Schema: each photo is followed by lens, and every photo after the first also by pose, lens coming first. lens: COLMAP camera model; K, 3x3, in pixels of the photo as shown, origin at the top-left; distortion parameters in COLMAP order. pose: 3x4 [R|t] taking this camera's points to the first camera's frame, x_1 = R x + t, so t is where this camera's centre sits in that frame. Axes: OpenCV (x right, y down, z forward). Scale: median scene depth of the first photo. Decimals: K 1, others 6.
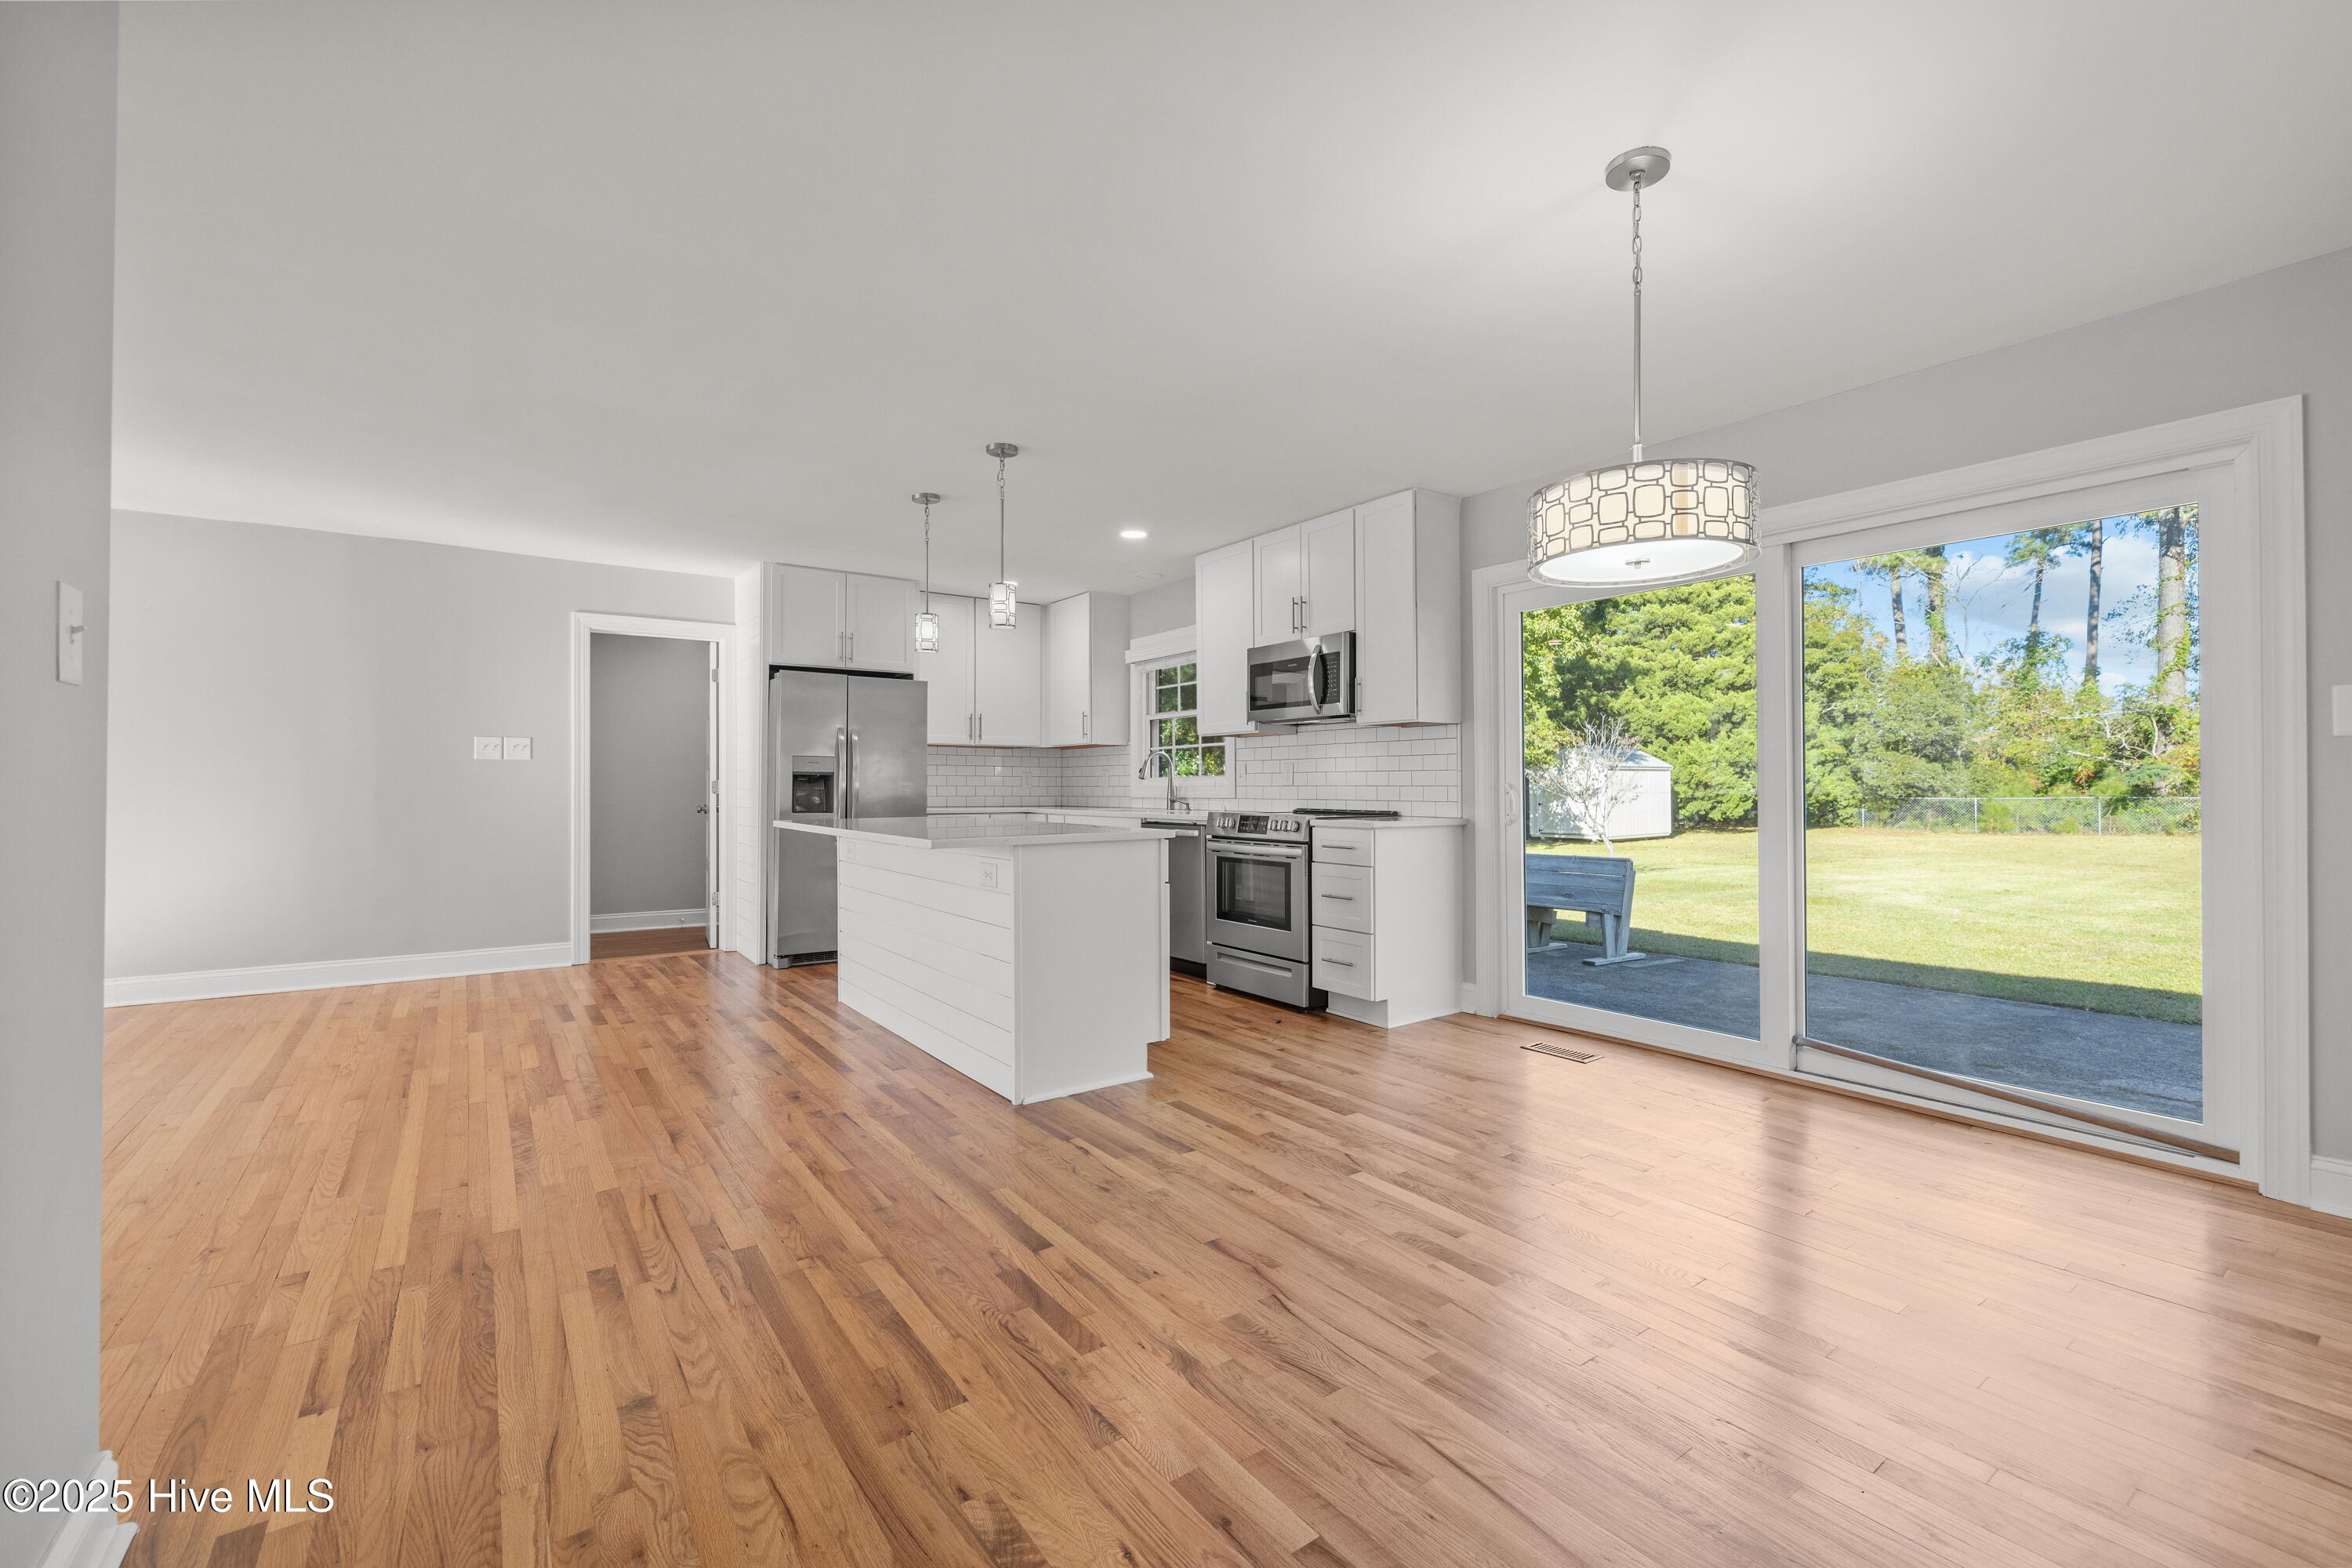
lens RADIAL K [[975.4, 0, 1181.8], [0, 975.4, 780.0], [0, 0, 1]] dist [-0.000050, -0.000074]
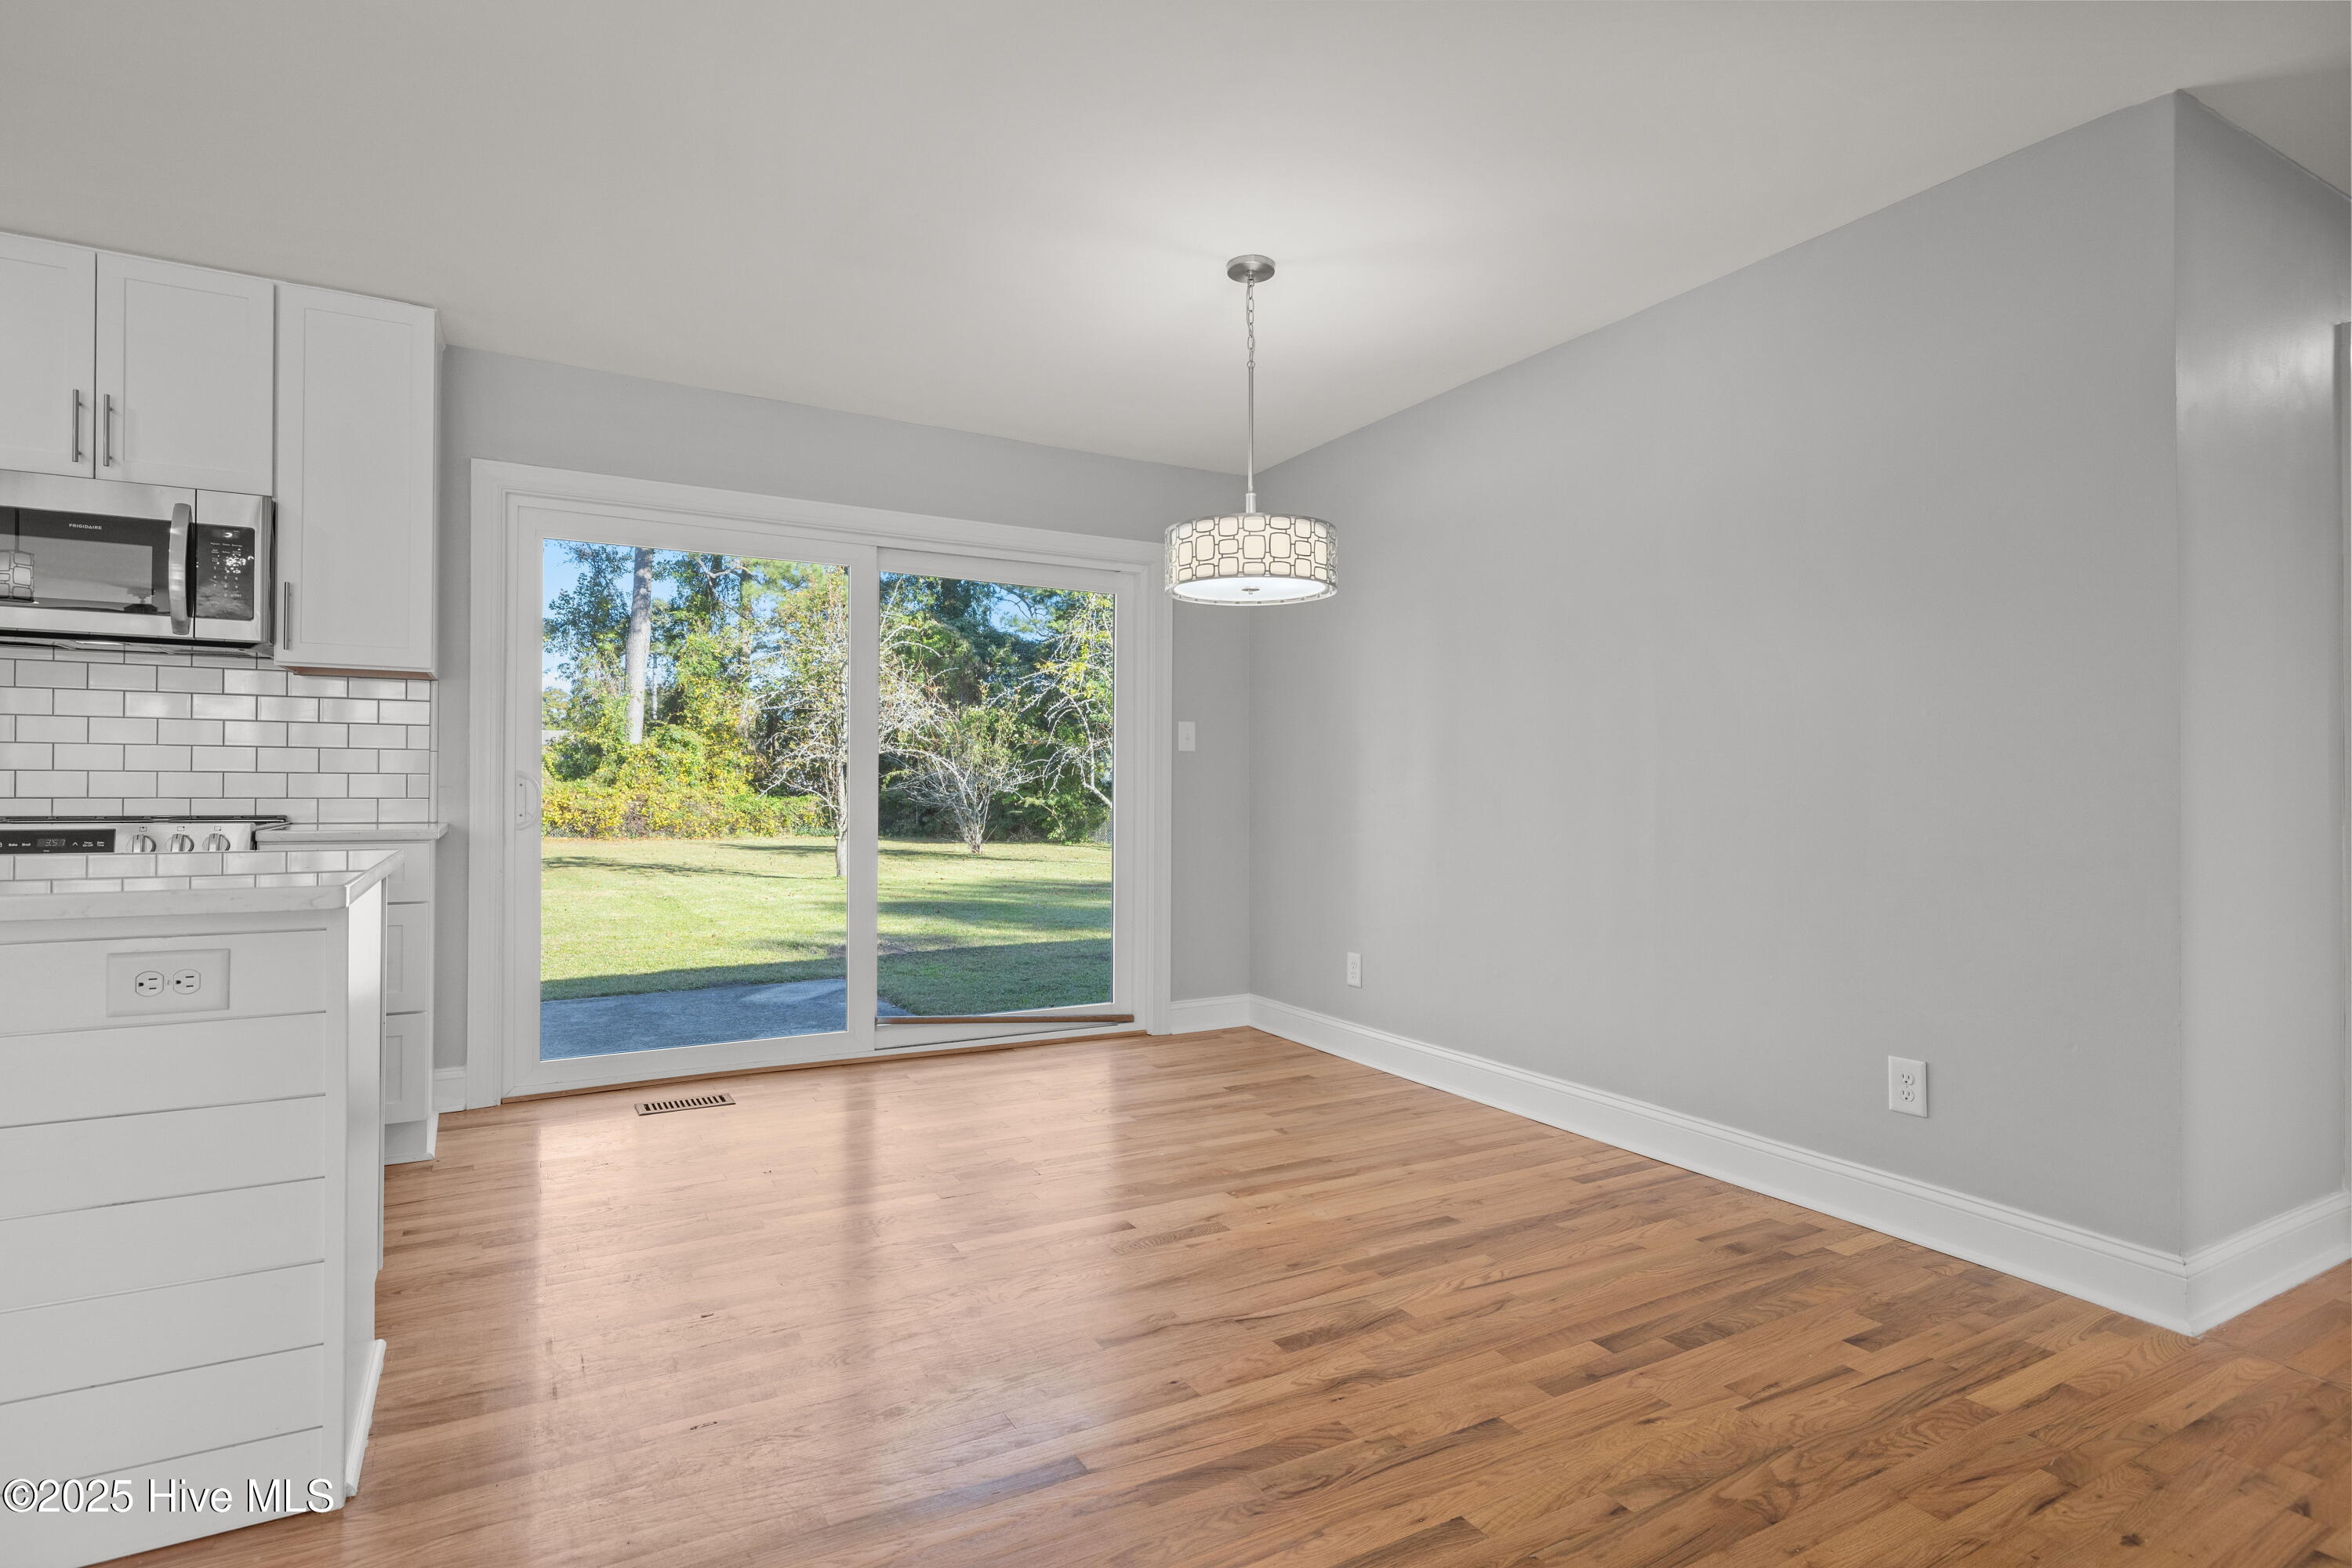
lens RADIAL K [[1161.0, 0, 1160.8], [0, 1161.0, 796.5], [0, 0, 1]] dist [0.000269, 0.000299]
pose [[0.122321, -0.001209, 0.992490, -0.775952], [-0.011459, 0.999931, 0.002631, 0.023599], [-0.992424, -0.011695, 0.122299, 0.729168]]
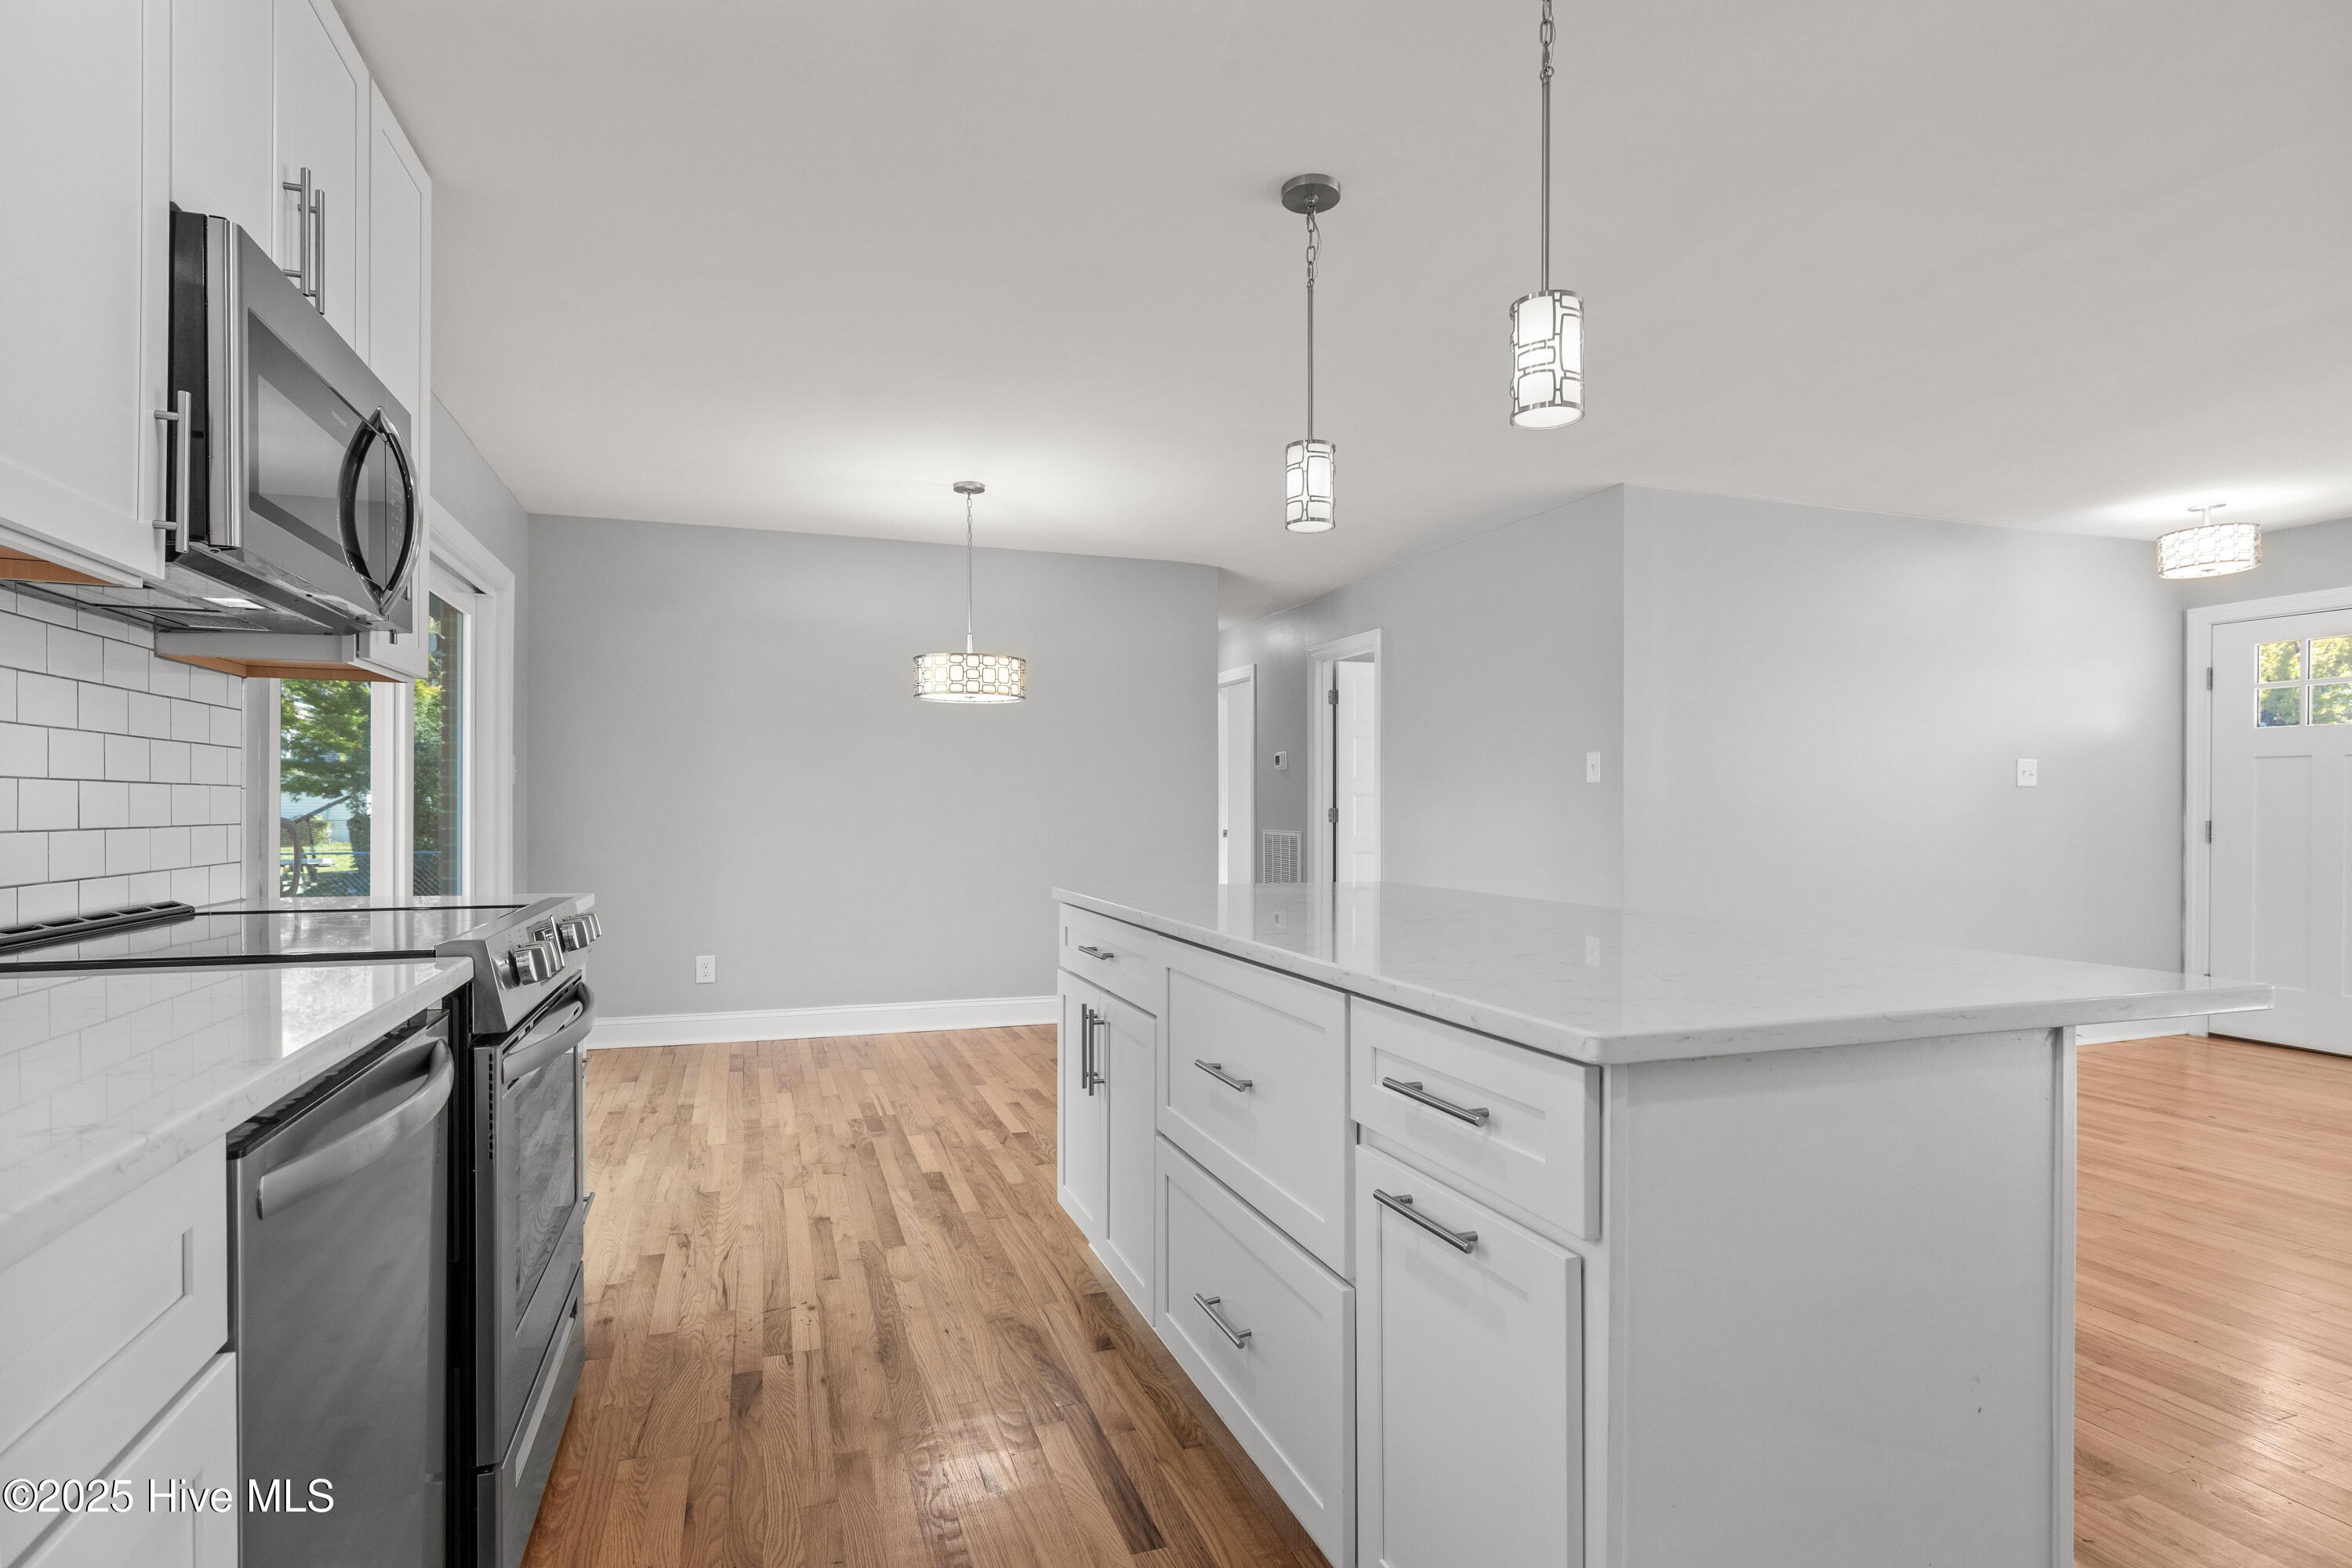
lens RADIAL K [[1165.7, 0, 1176.6], [0, 1165.7, 815.2], [0, 0, 1]] dist [0.000653, 0.000155]
pose [[-0.959023, -0.002016, 0.283320, -0.430978], [-0.001216, 0.999995, 0.003001, 0.001411], [-0.283324, 0.002533, -0.959021, 2.384013]]
